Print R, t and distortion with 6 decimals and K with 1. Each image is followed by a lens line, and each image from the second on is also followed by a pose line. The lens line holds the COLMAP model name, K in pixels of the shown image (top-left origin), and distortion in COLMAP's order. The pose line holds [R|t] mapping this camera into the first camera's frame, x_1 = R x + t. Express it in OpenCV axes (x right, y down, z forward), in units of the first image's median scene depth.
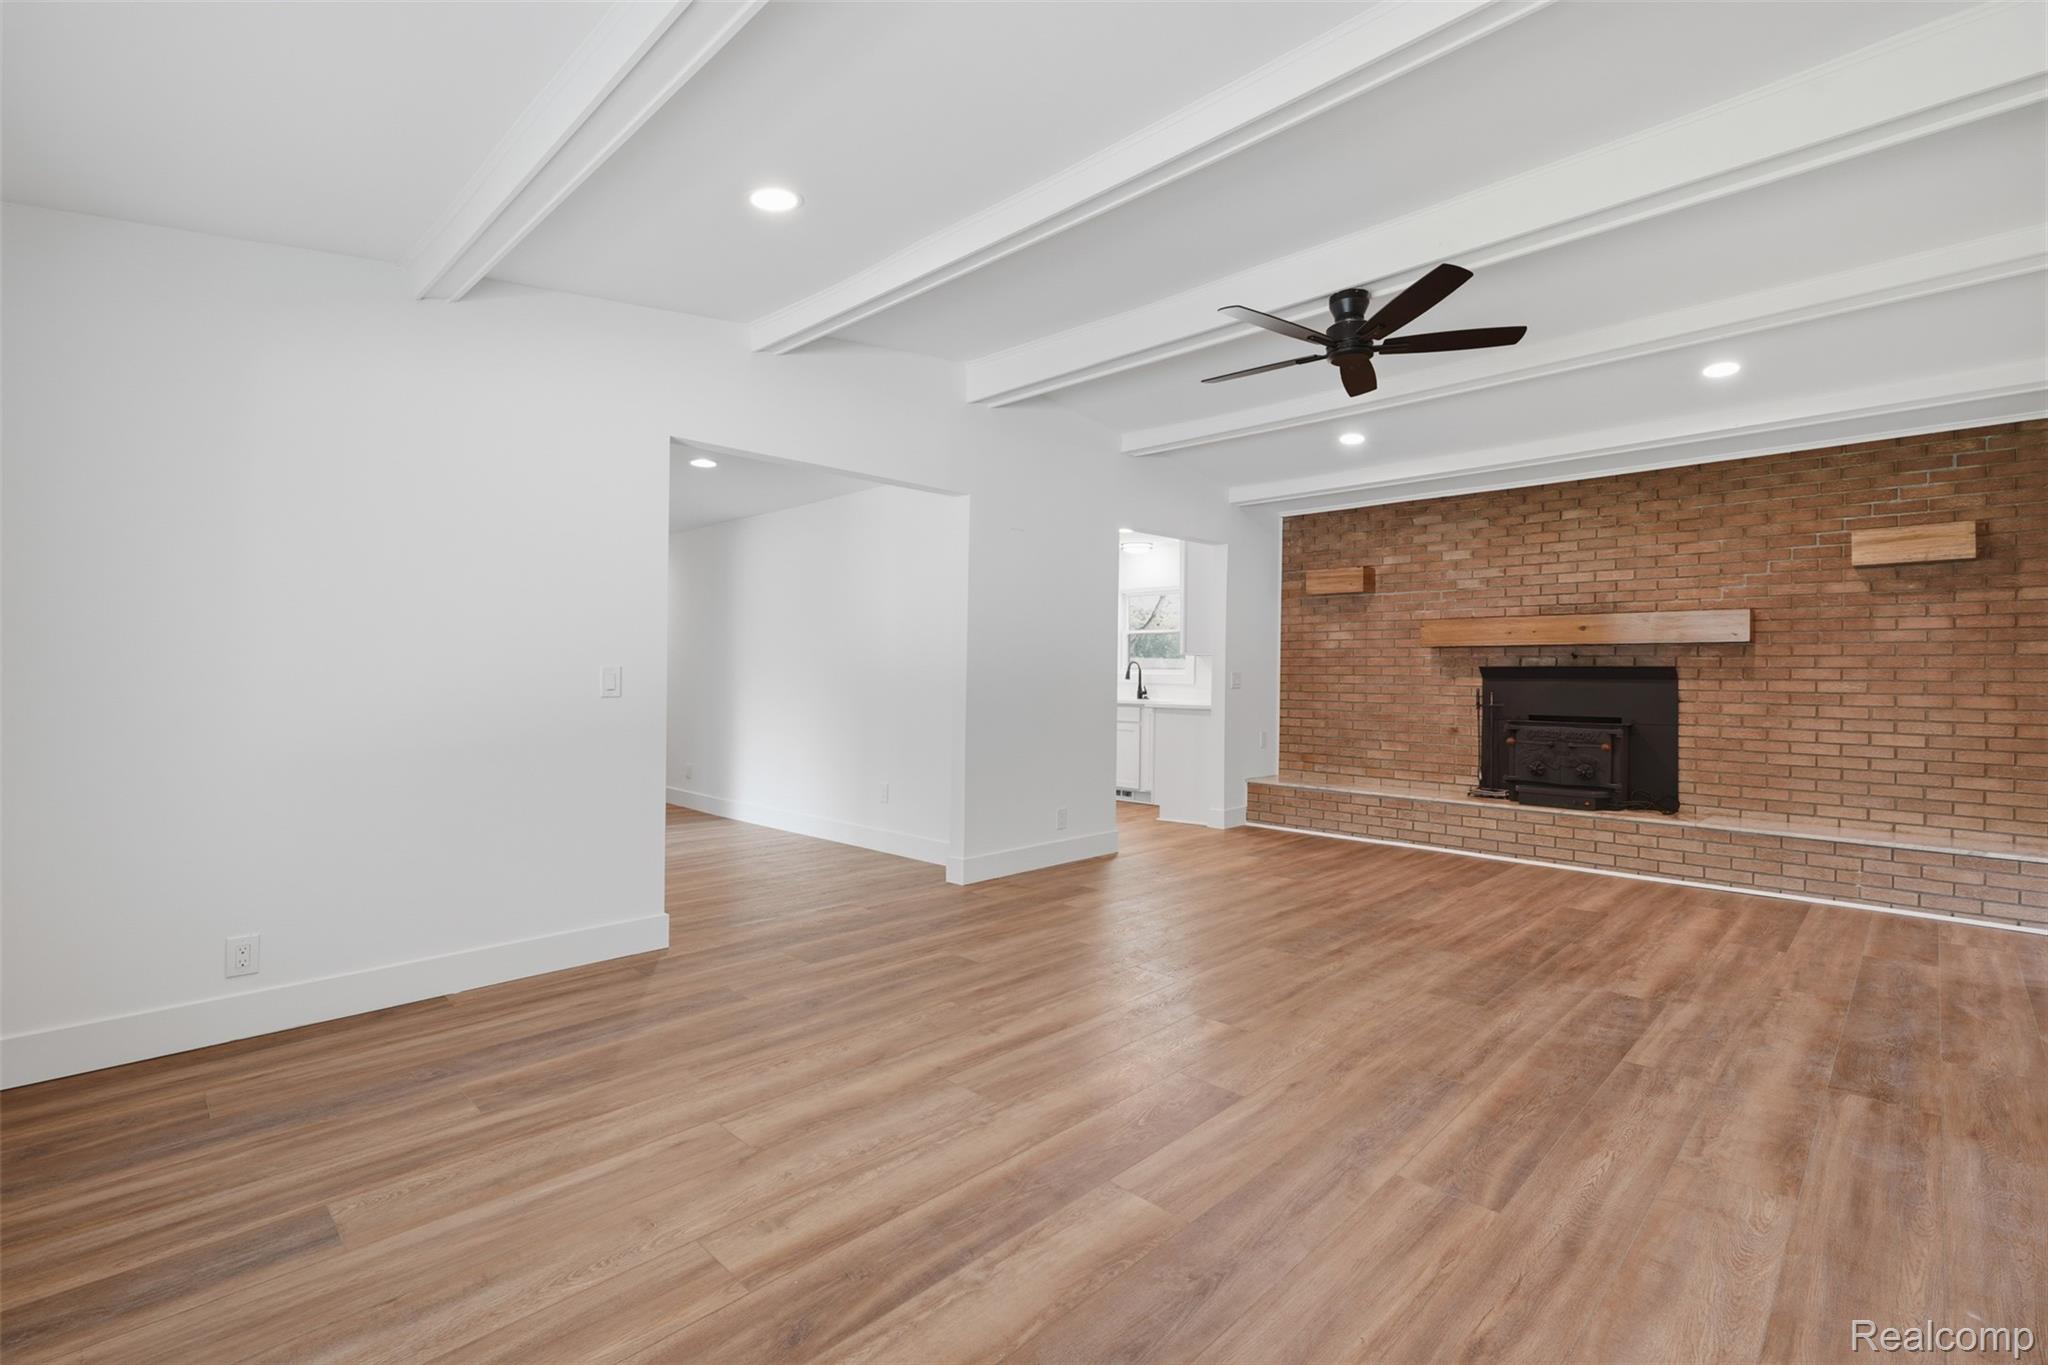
lens RADIAL K [[926.2, 0, 1026.8], [0, 926.2, 677.7], [0, 0, 1]] dist [-0.001675, 0.000924]
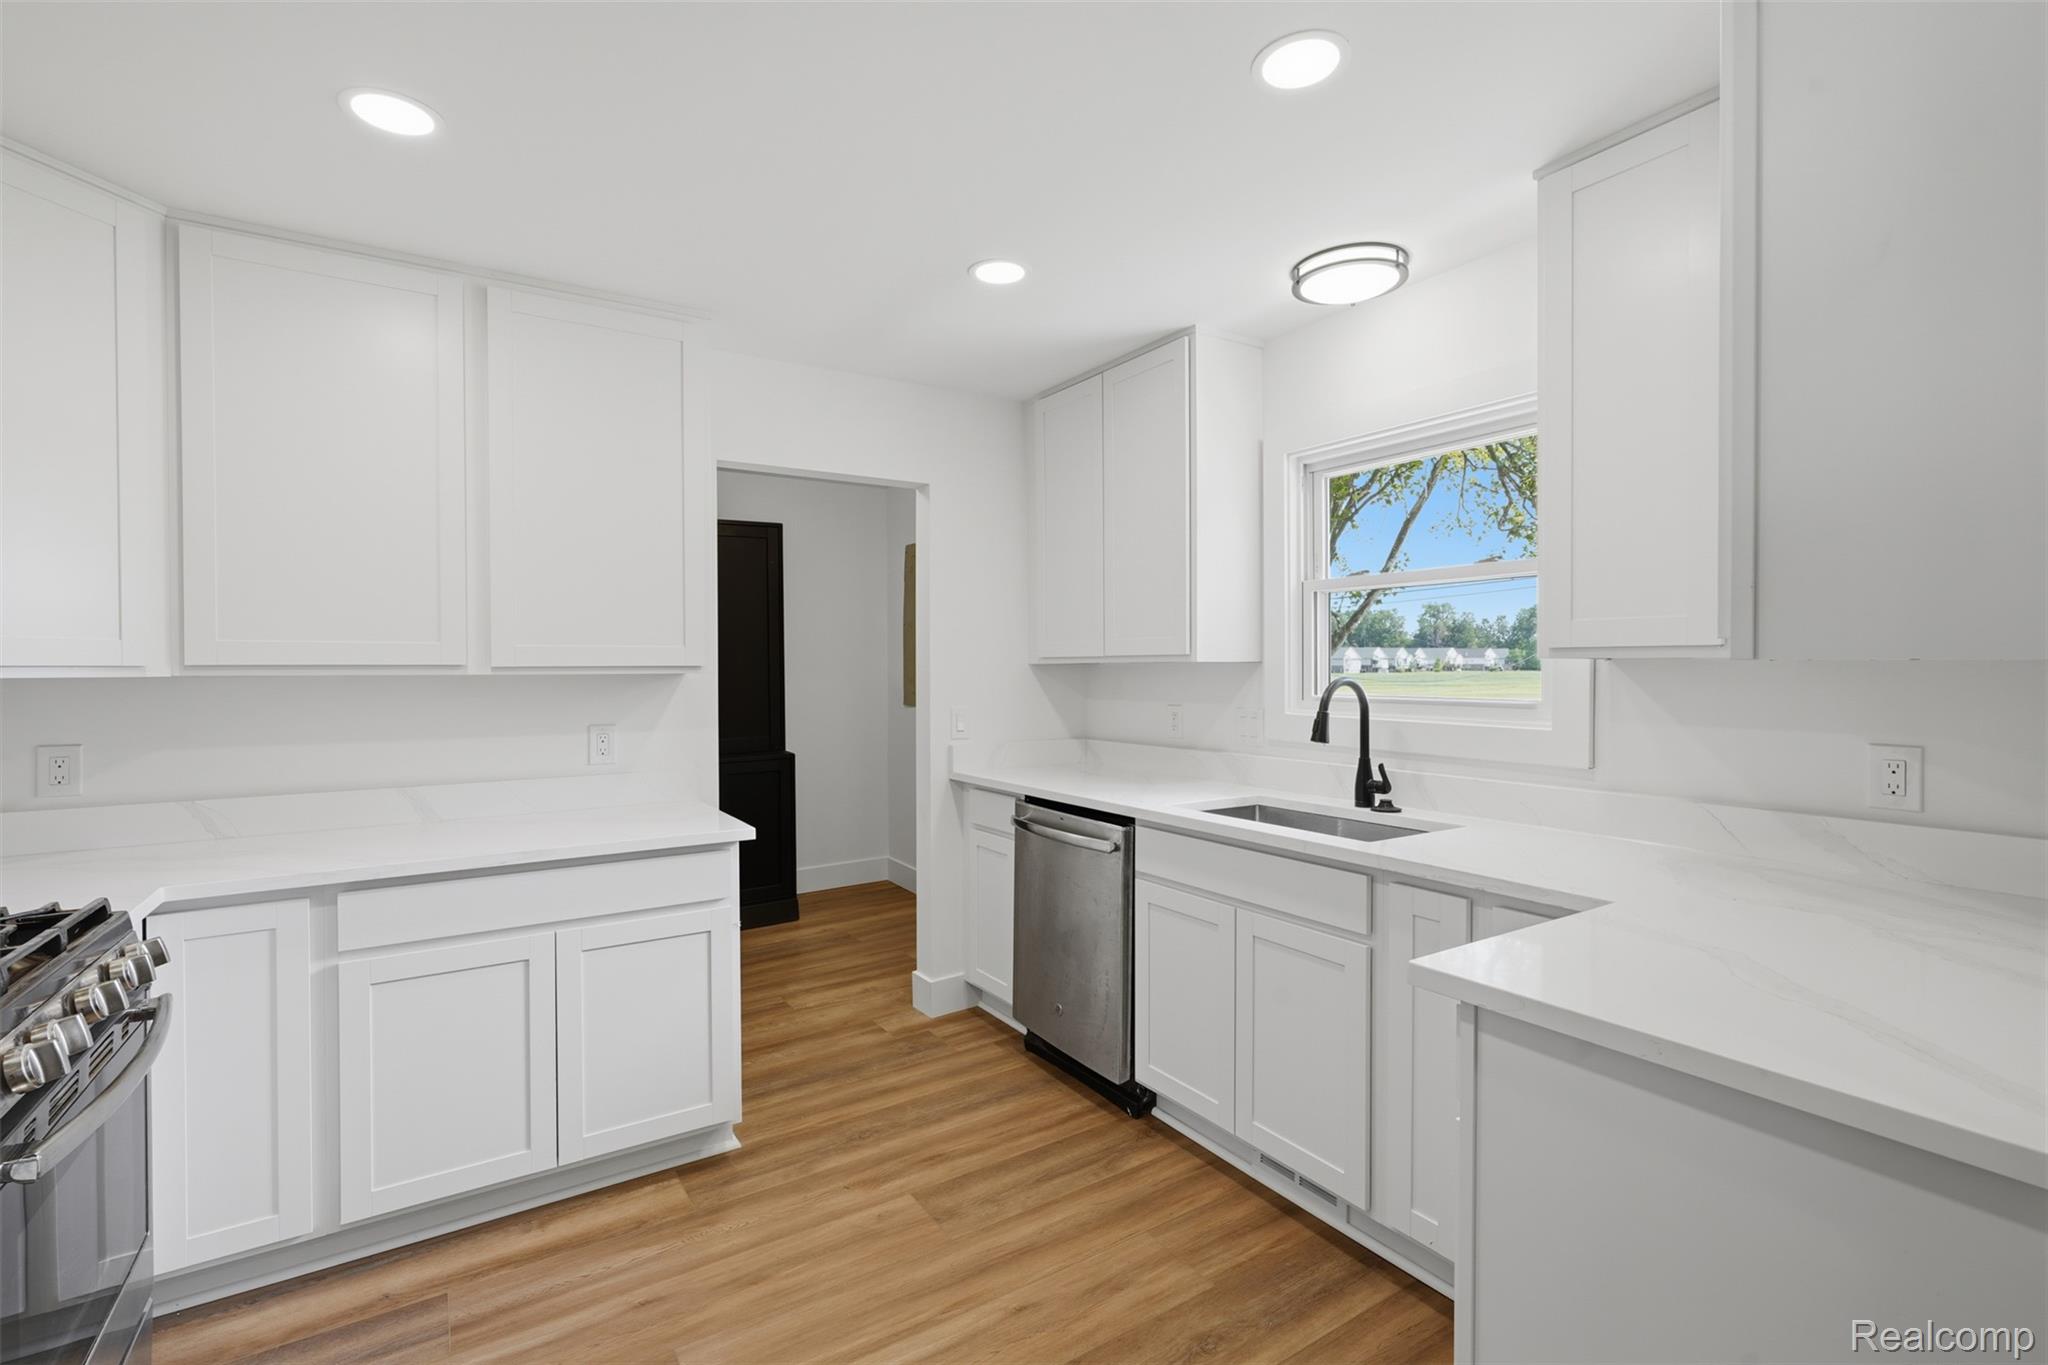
lens RADIAL K [[926.2, 0, 1024.2], [0, 926.2, 677.1], [0, 0, 1]] dist [-0.001675, 0.000924]
pose [[0.976971, -0.007465, -0.213241, 0.080168], [0.007920, 0.999968, 0.001279, -0.018625], [0.213225, -0.002938, 0.976999, 0.696026]]
